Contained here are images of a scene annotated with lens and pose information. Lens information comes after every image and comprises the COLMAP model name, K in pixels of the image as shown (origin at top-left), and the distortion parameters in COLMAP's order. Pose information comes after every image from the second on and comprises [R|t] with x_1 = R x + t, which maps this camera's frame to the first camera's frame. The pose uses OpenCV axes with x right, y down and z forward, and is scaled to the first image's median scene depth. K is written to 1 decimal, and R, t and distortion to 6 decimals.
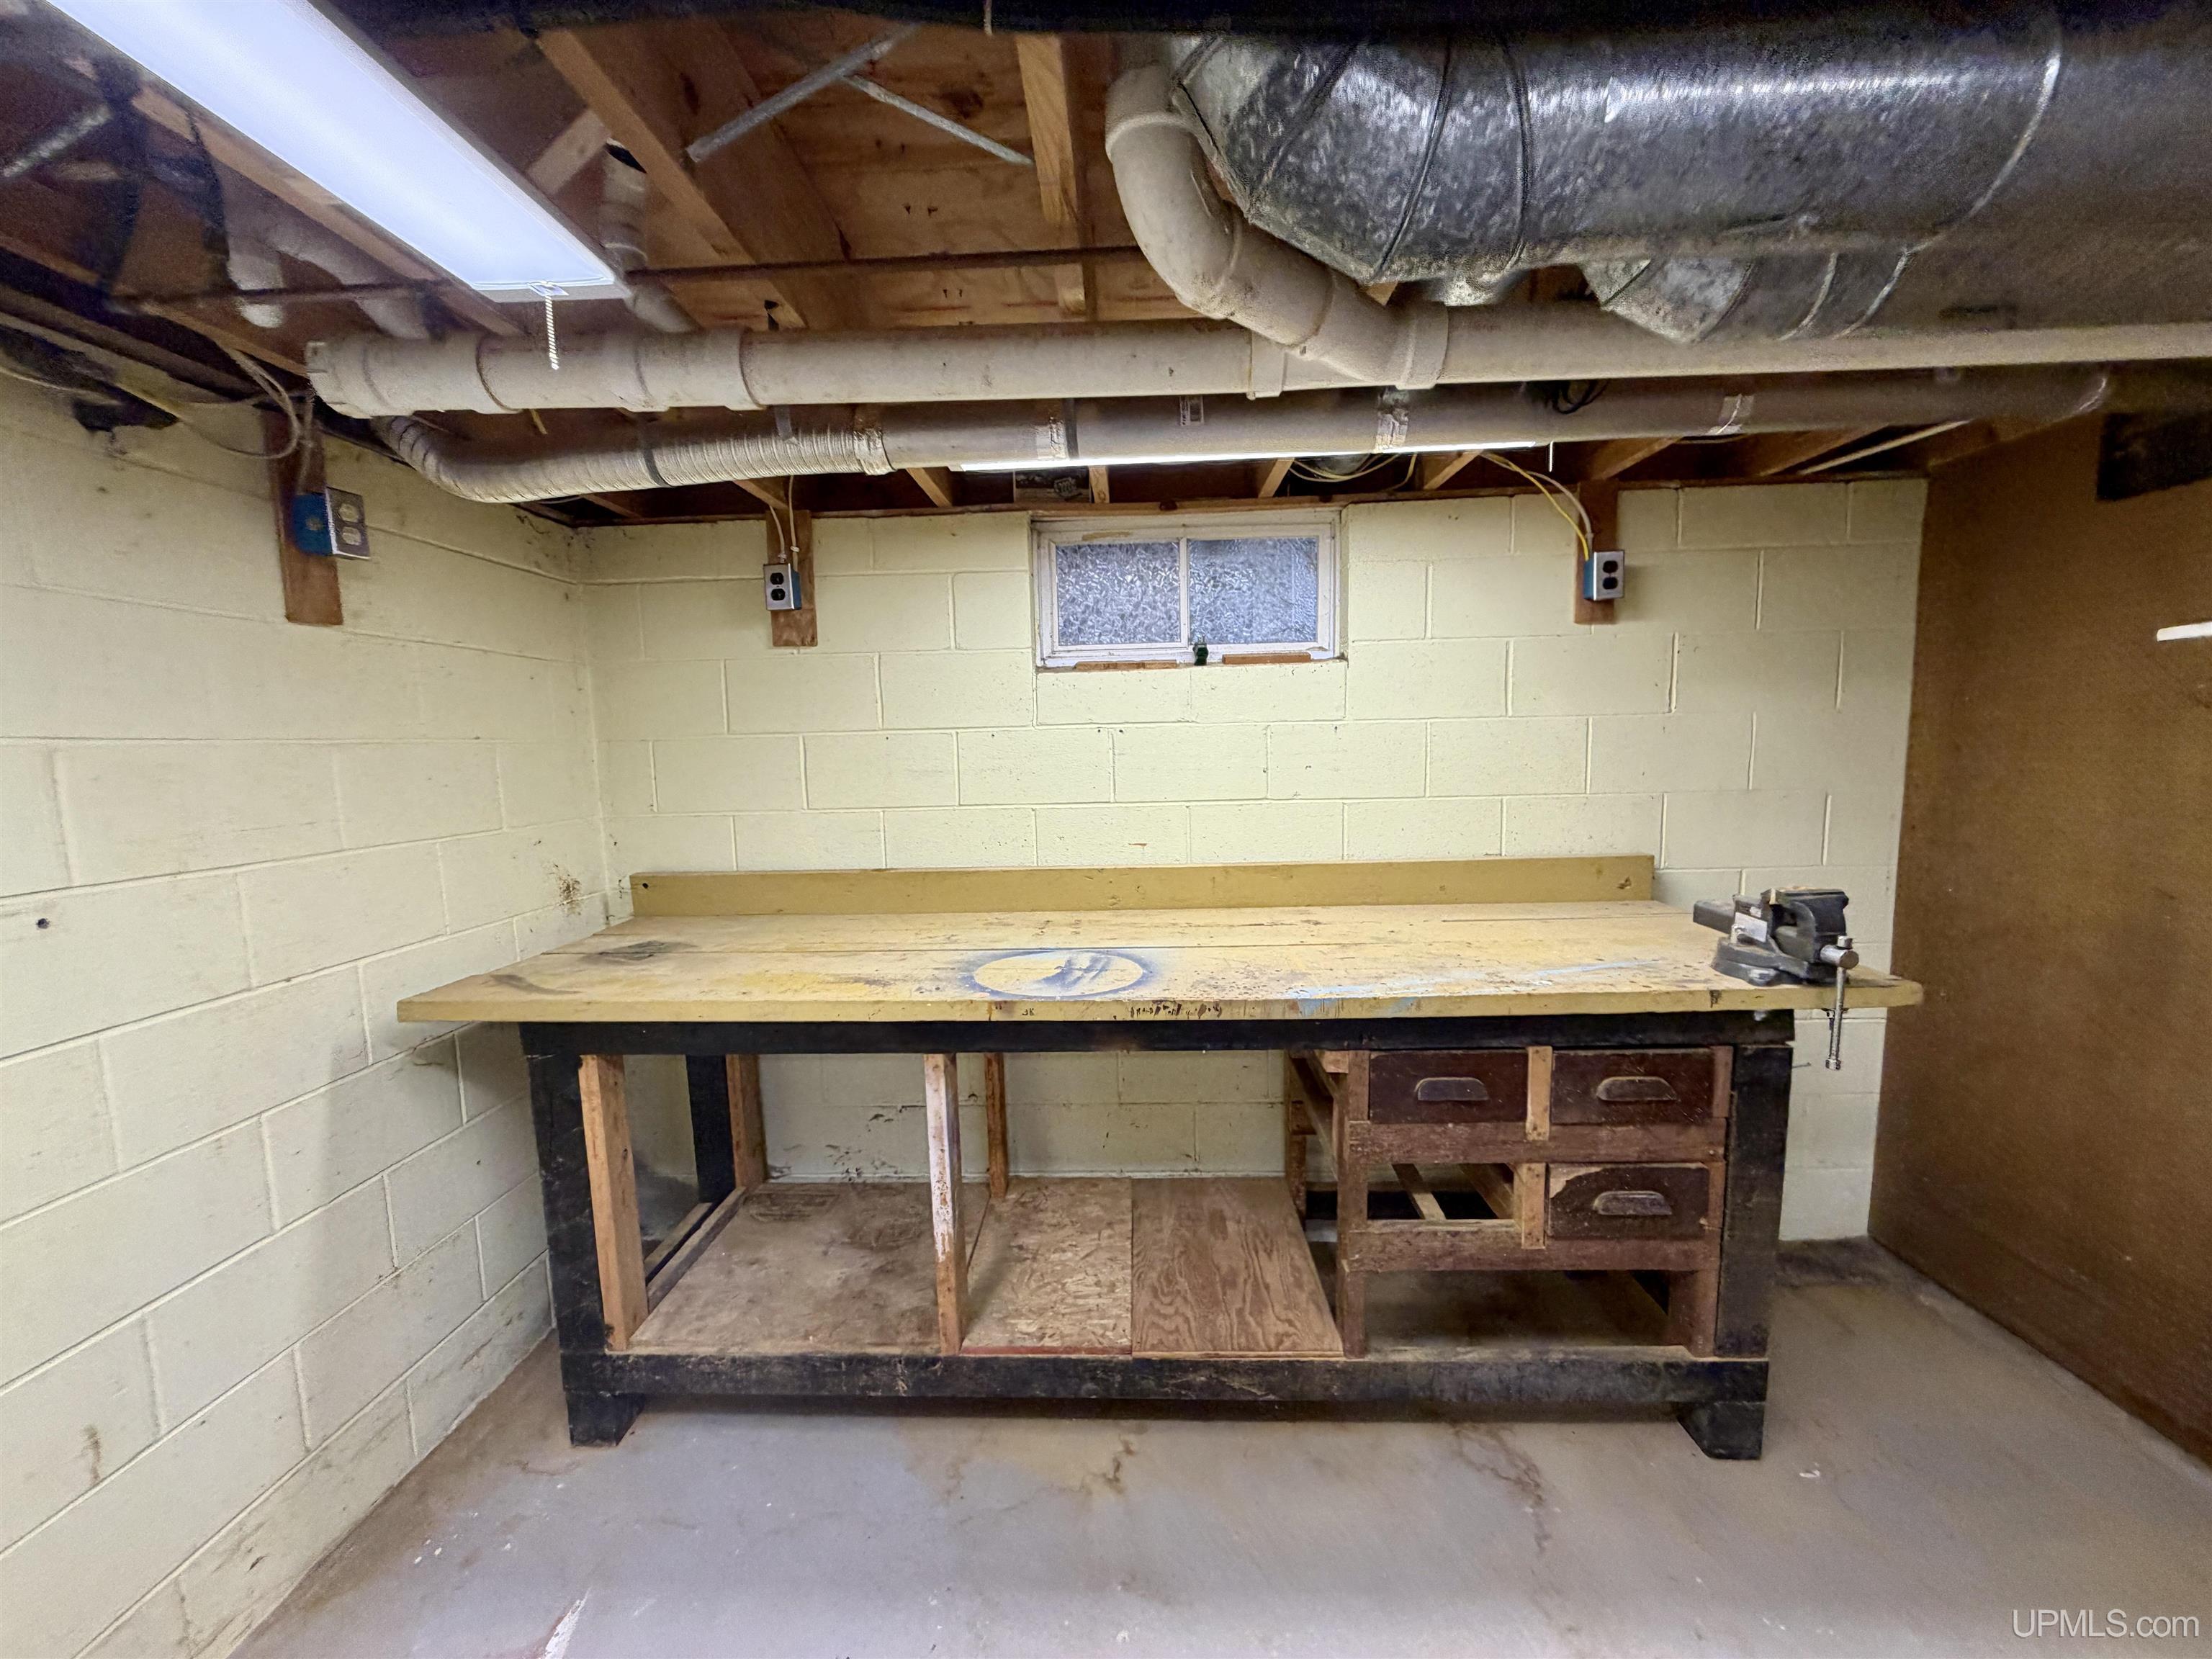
lens RADIAL K [[878.2, 0, 1102.3], [0, 878.2, 833.0], [0, 0, 1]] dist [0.000621, -0.000222]
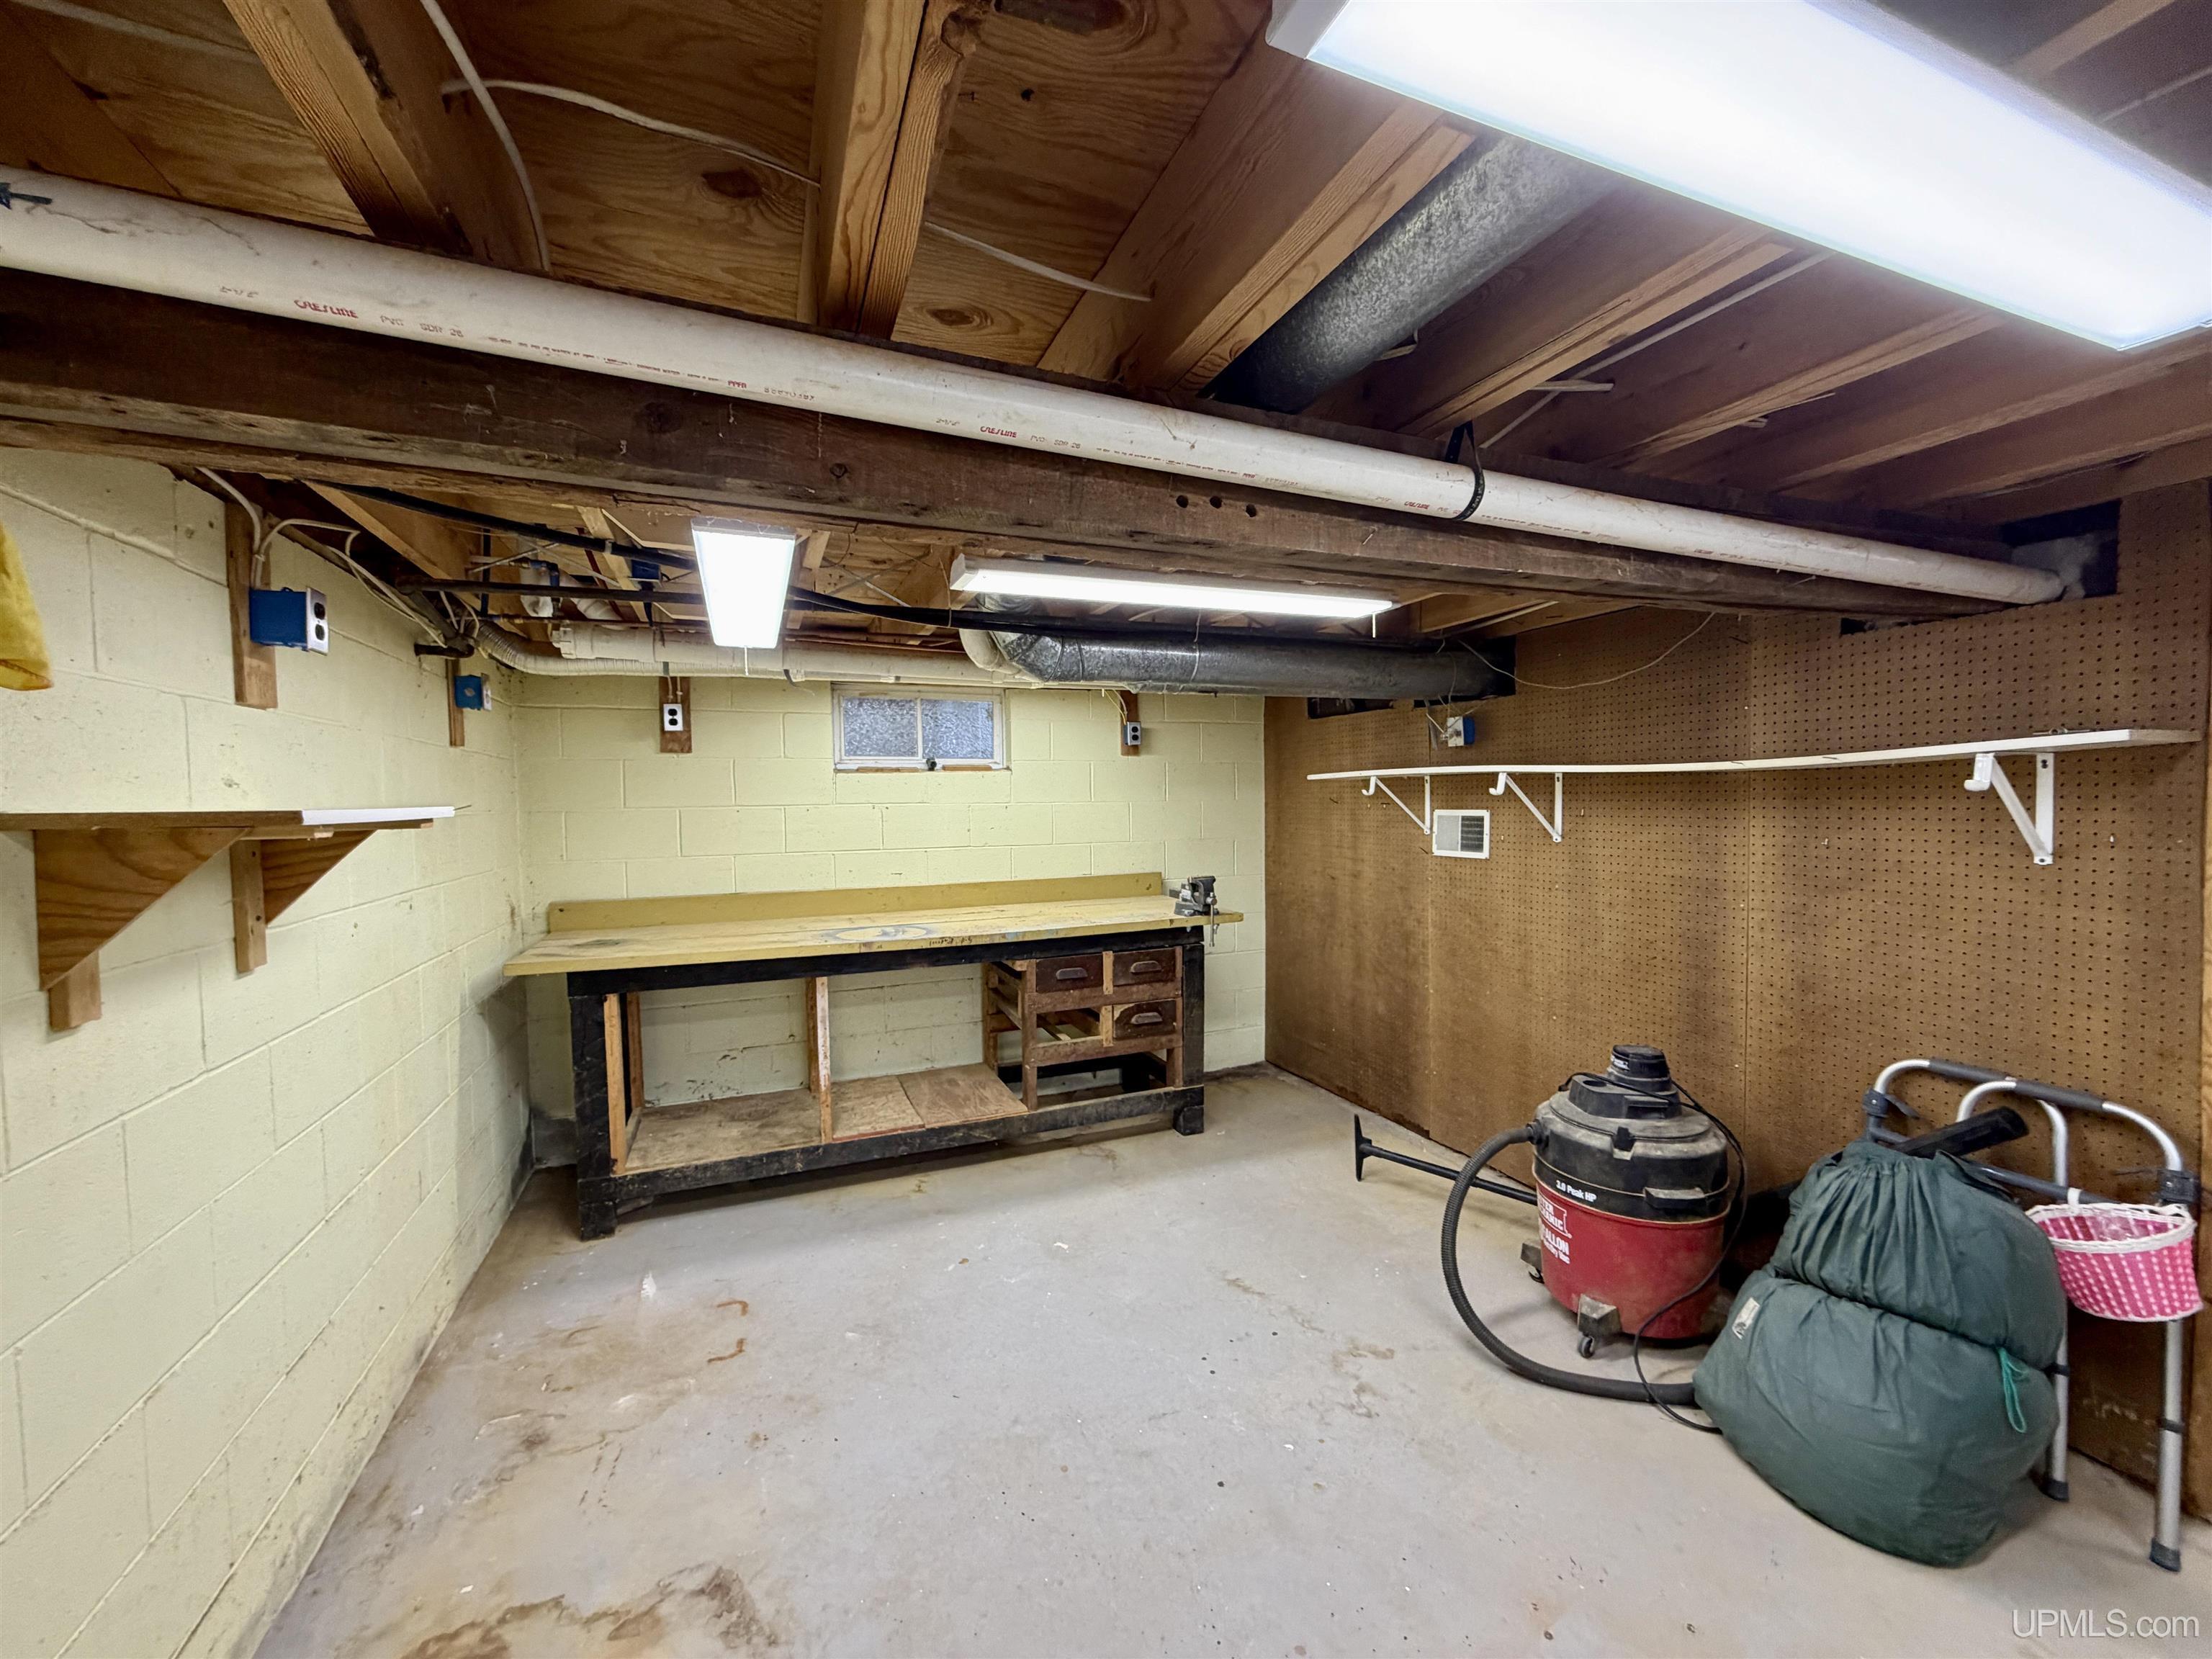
lens RADIAL K [[878.2, 0, 1102.3], [0, 878.2, 833.0], [0, 0, 1]] dist [0.000621, -0.000222]
pose [[0.911249, -0.005080, 0.411825, -0.403033], [0.035788, 0.997118, -0.066888, 0.084167], [-0.410299, 0.075690, 0.908805, -0.976438]]
